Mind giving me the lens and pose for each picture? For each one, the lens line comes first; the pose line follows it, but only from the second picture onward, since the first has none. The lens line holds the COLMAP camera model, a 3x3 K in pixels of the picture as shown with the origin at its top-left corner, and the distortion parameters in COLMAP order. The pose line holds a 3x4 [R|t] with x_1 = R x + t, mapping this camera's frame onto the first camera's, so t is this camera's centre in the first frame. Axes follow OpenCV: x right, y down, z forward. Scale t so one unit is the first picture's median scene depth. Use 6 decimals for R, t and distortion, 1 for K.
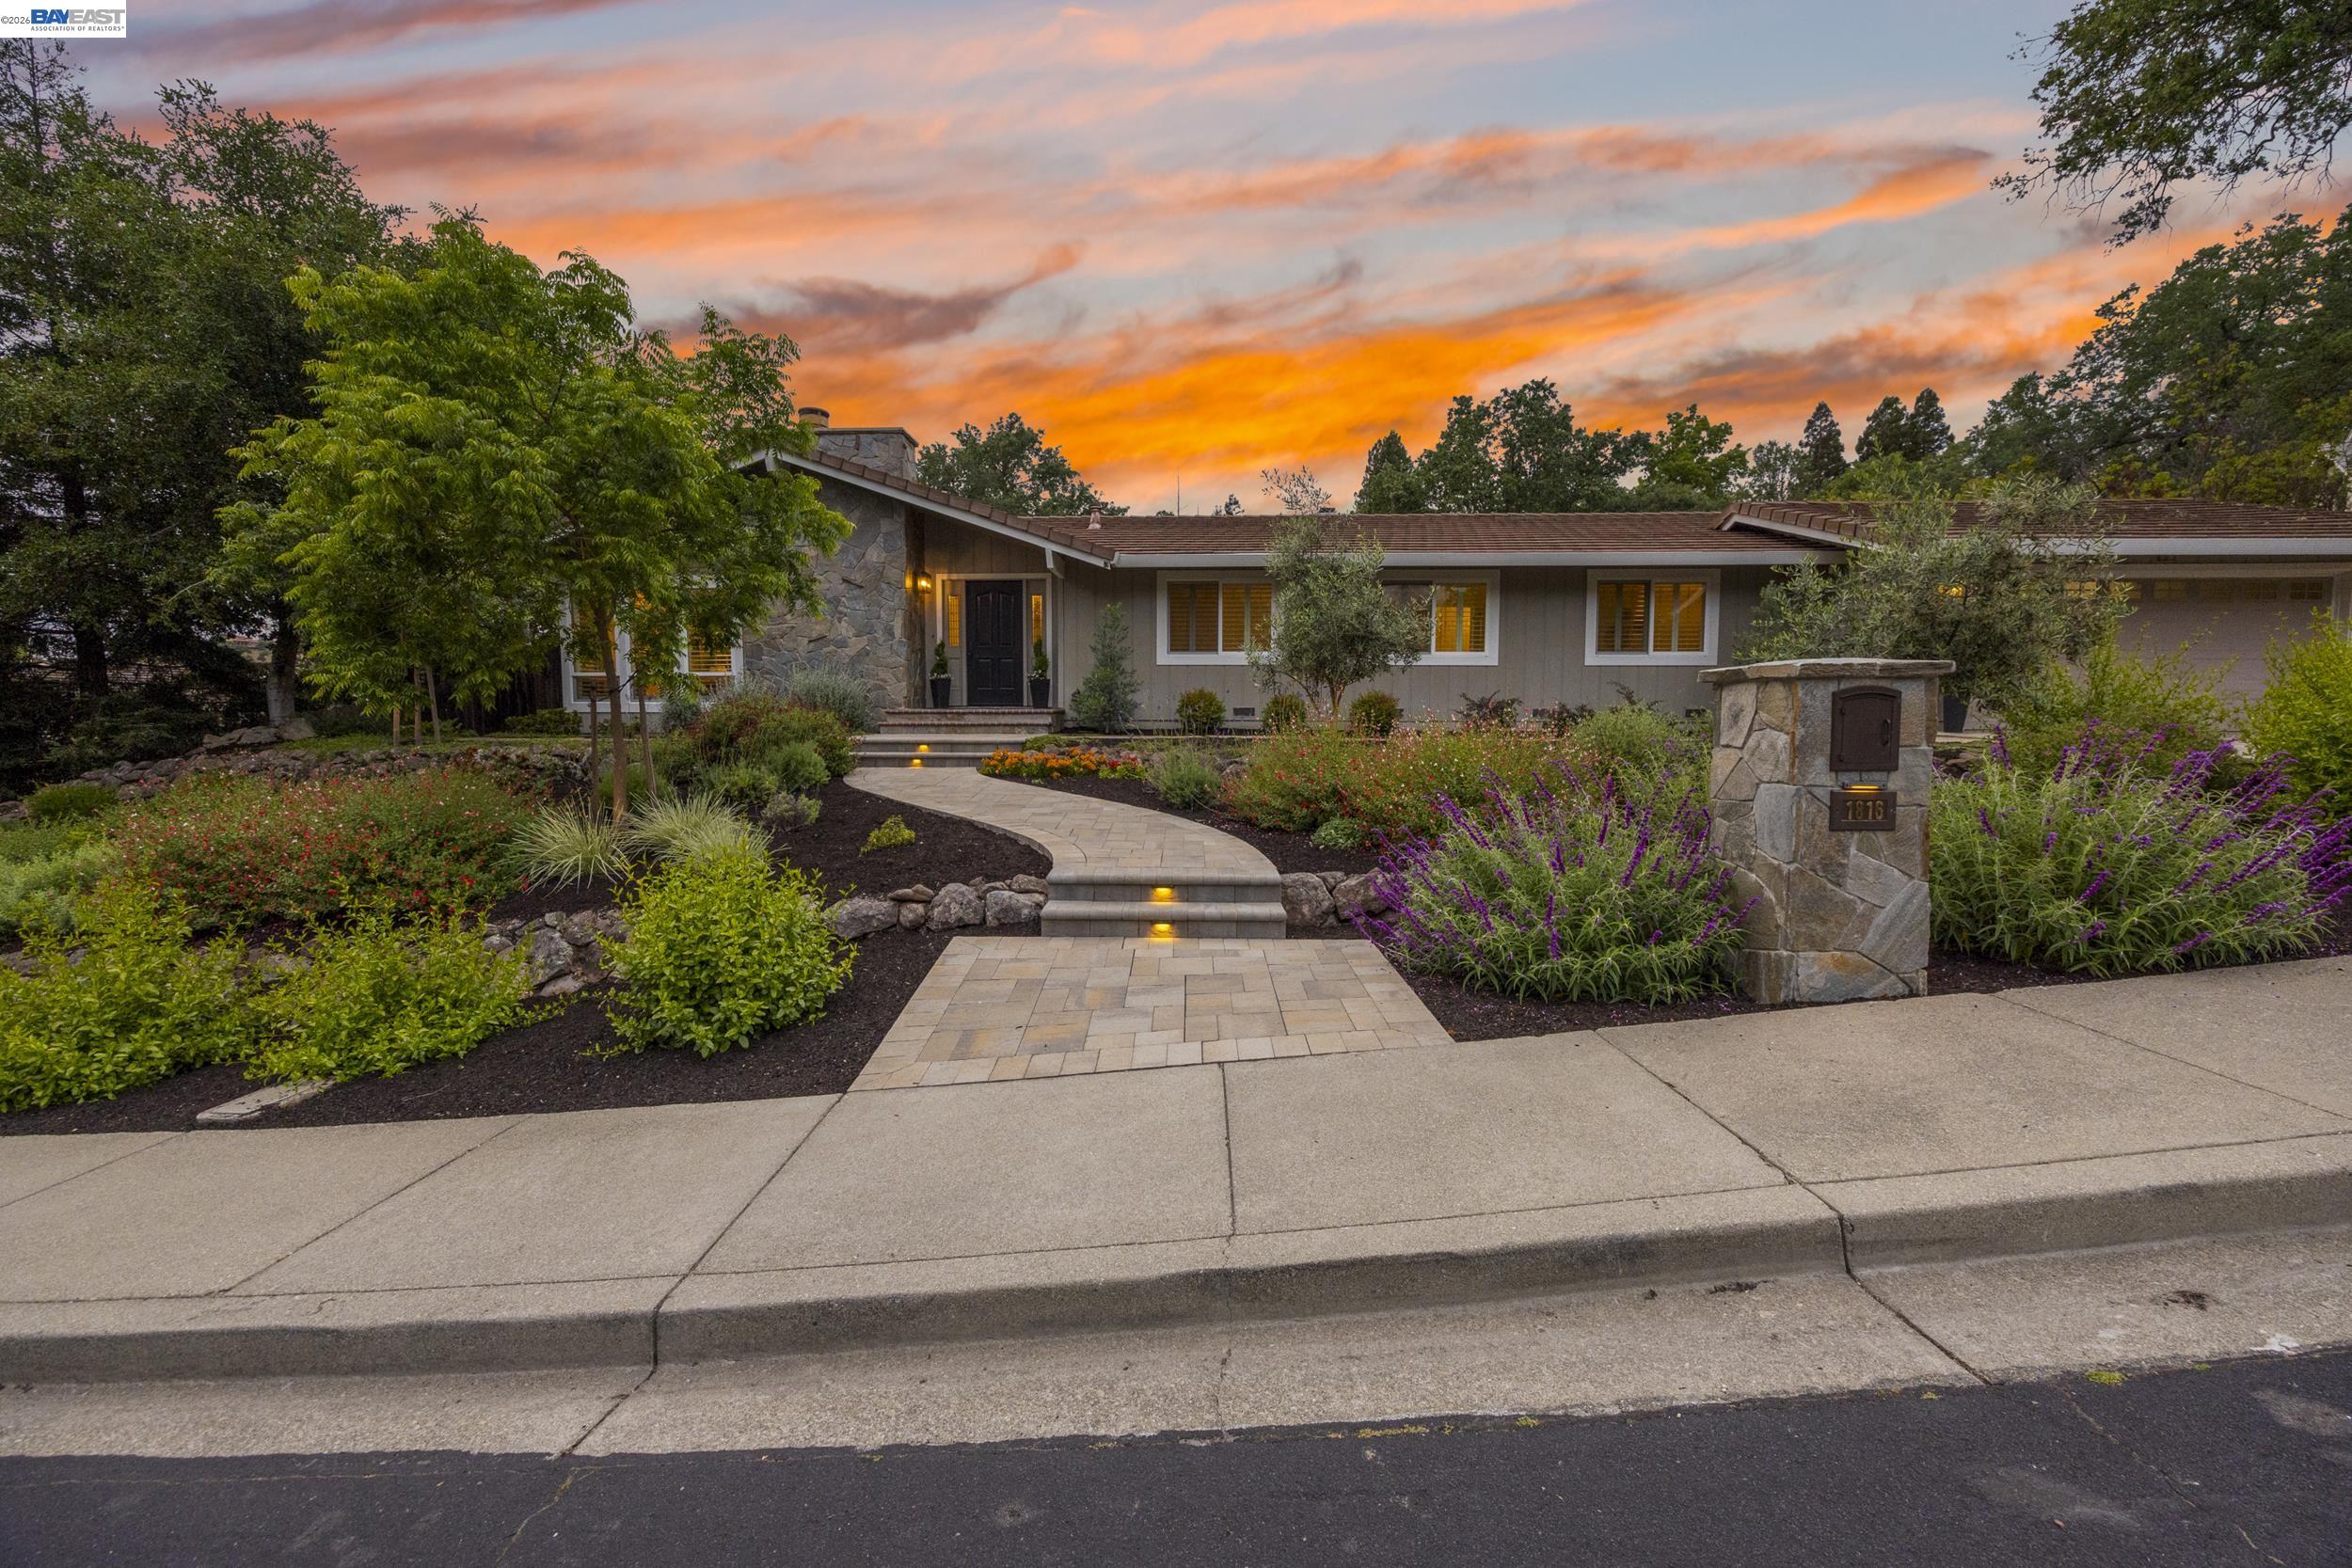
lens RADIAL K [[911.1, 0, 1178.9], [0, 911.1, 783.0], [0, 0, 1]] dist [-0.000458, -0.000253]
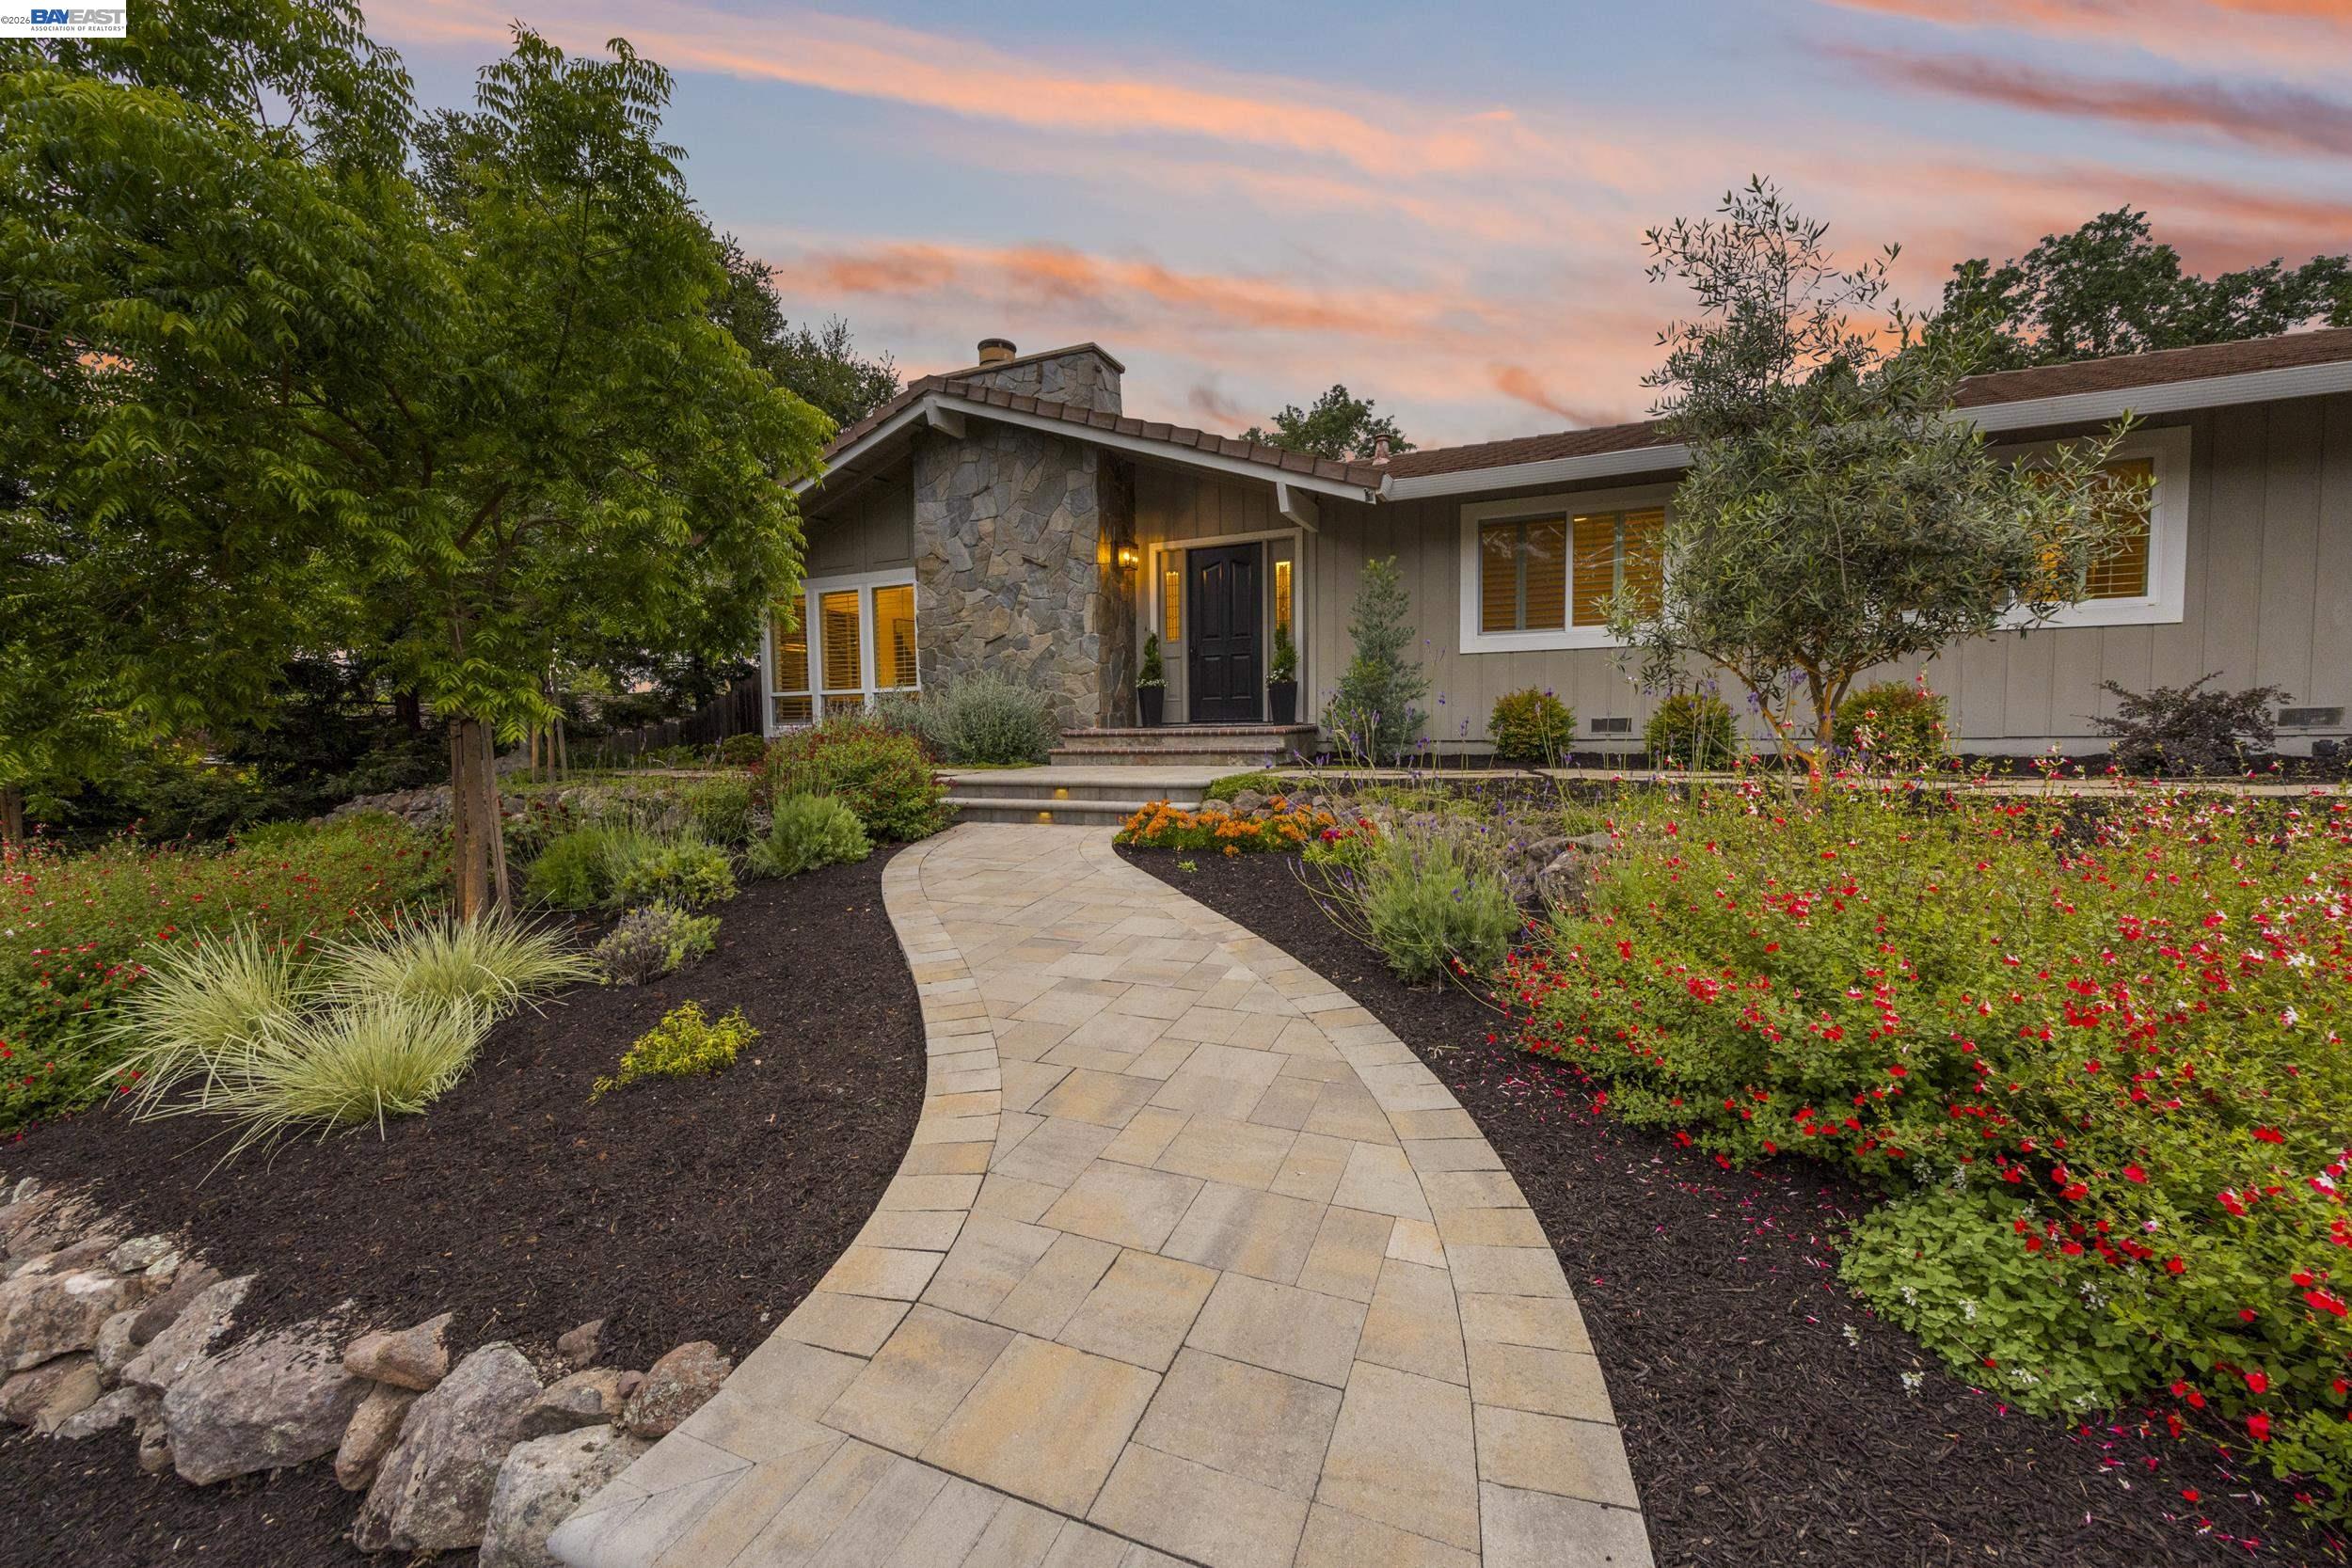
lens RADIAL K [[911.1, 0, 1178.9], [0, 911.1, 783.0], [0, 0, 1]] dist [-0.000458, -0.000253]
pose [[0.926439, 0.006699, -0.376385, 0.034348], [-0.009046, 0.999949, -0.004468, -0.035100], [0.376336, 0.007544, 0.926453, 0.343112]]
